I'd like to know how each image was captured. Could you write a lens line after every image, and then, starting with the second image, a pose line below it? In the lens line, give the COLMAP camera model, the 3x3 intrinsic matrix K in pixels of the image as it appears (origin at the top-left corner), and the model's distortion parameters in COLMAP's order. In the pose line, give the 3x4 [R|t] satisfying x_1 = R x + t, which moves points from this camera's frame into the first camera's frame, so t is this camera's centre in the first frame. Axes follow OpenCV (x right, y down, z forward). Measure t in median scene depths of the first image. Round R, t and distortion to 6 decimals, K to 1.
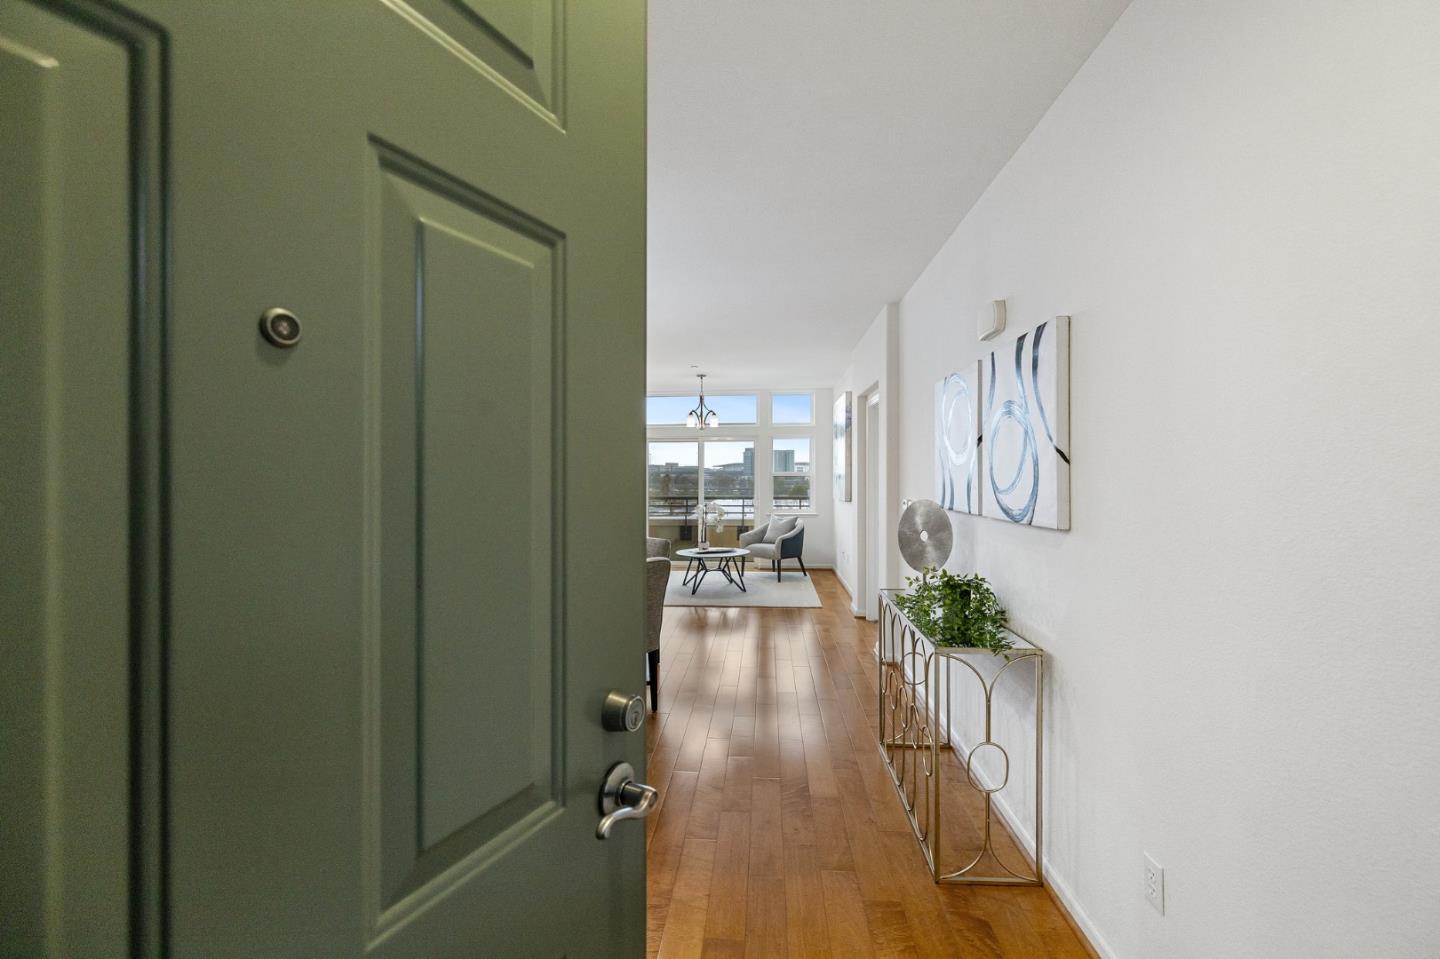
lens RADIAL K [[613.0, 0, 713.5], [0, 613.0, 468.8], [0, 0, 1]] dist [0.001111, 0.000073]
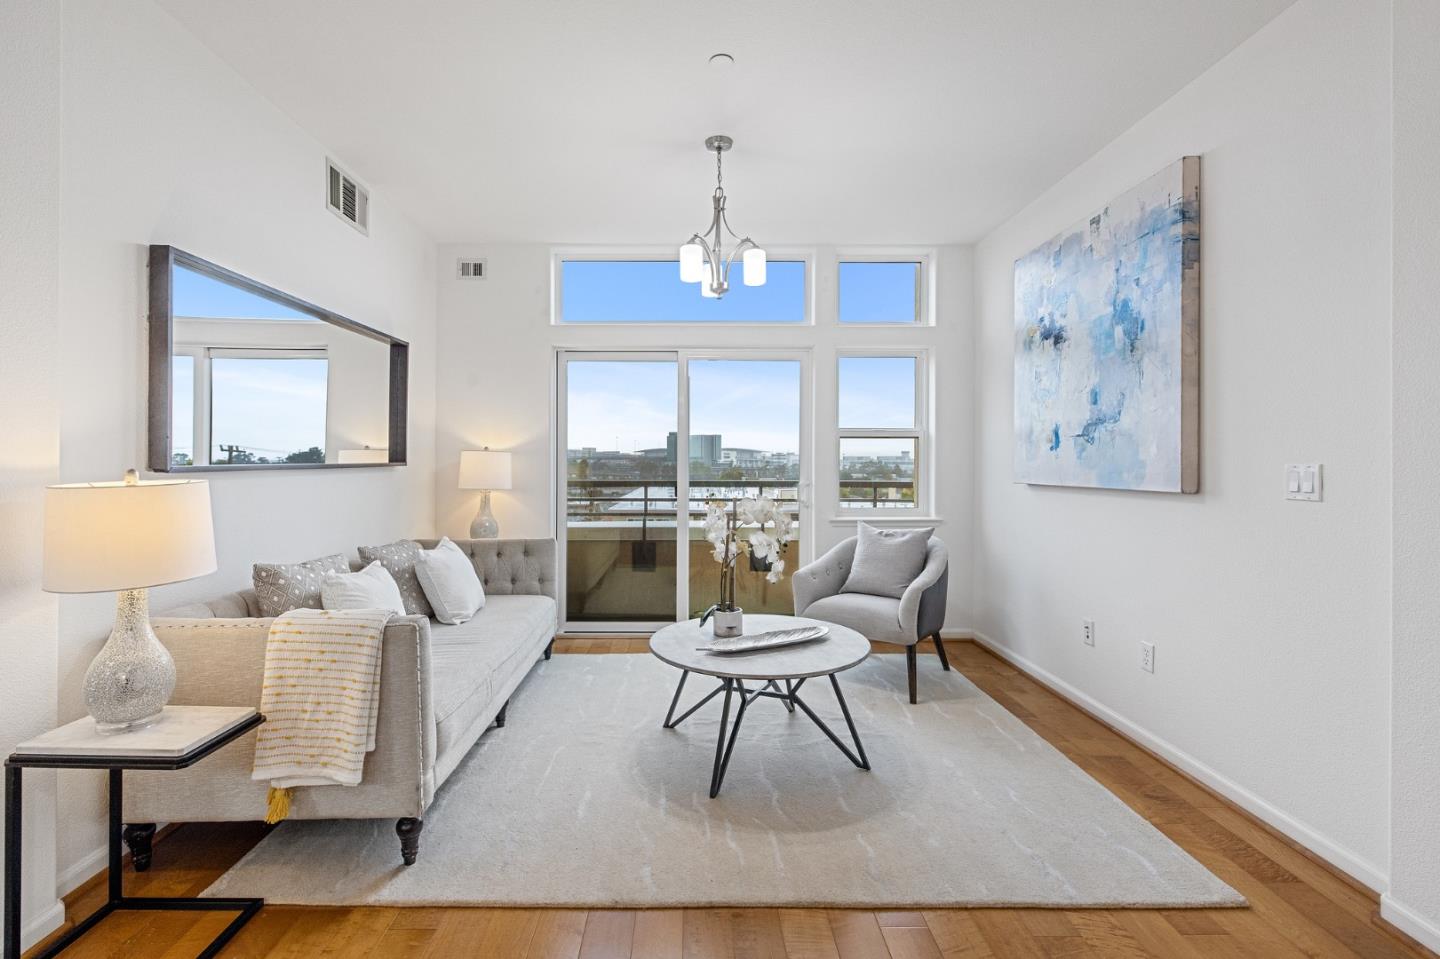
lens RADIAL K [[649.1, 0, 703.2], [0, 649.1, 460.8], [0, 0, 1]] dist [0.001306, -0.000337]
pose [[0.994377, 0.007504, 0.105632, -0.053689], [-0.008484, 0.999925, 0.008833, 0.025023], [-0.105558, -0.009679, 0.994366, 0.493279]]
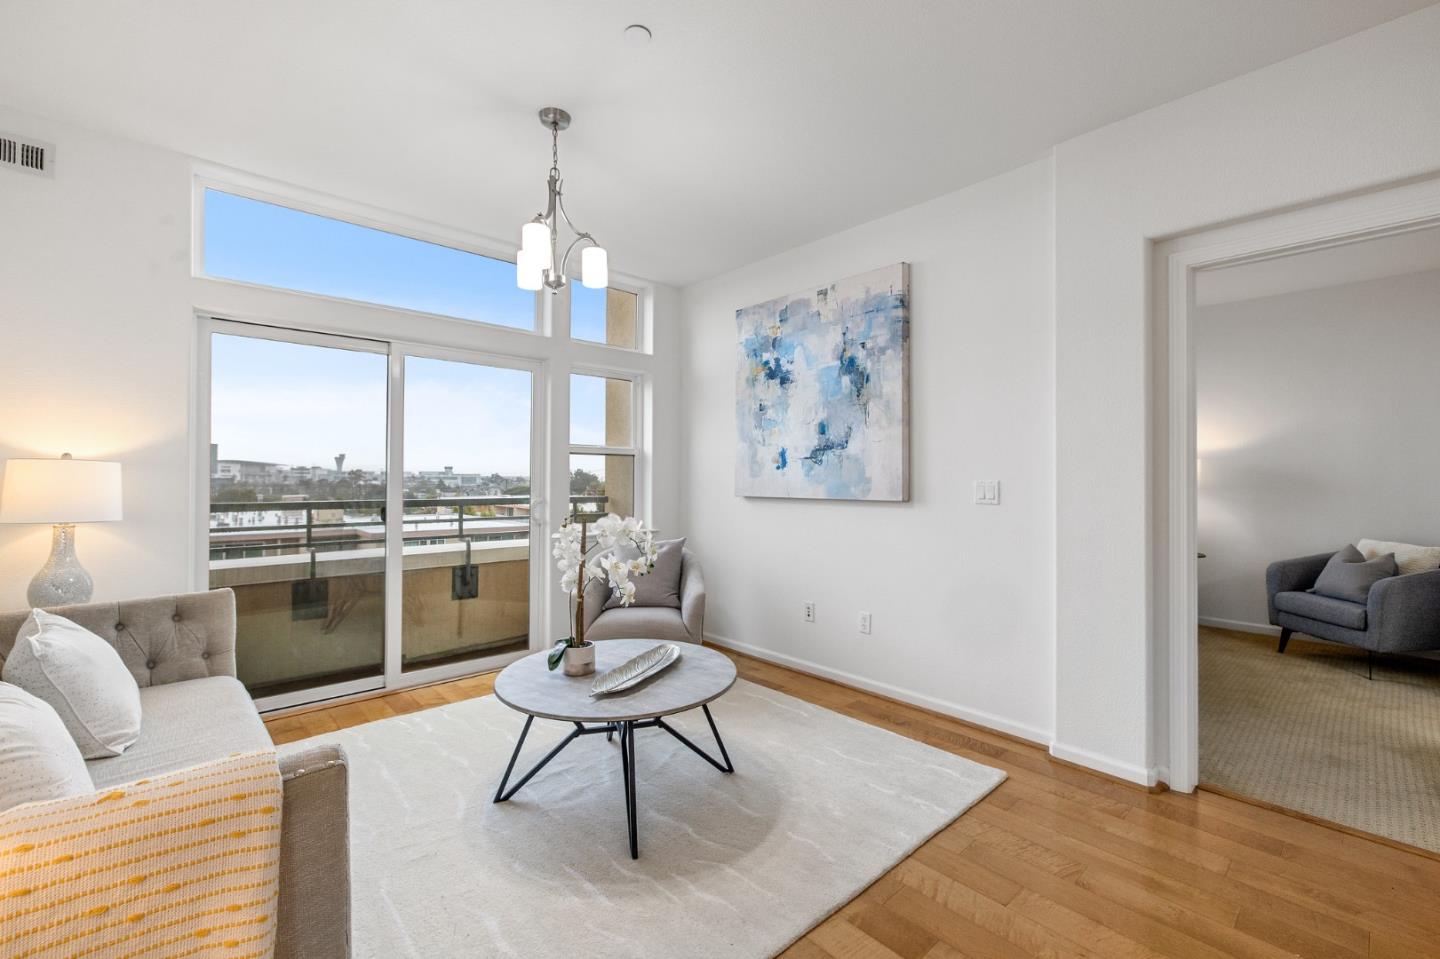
lens RADIAL K [[602.0, 0, 715.8], [0, 602.0, 474.4], [0, 0, 1]] dist [0.000814, 0.000069]
pose [[0.676256, 0.013084, 0.736551, -0.150708], [-0.015695, 0.999871, -0.003351, 0.026233], [-0.736500, -0.009294, 0.676374, 0.576807]]
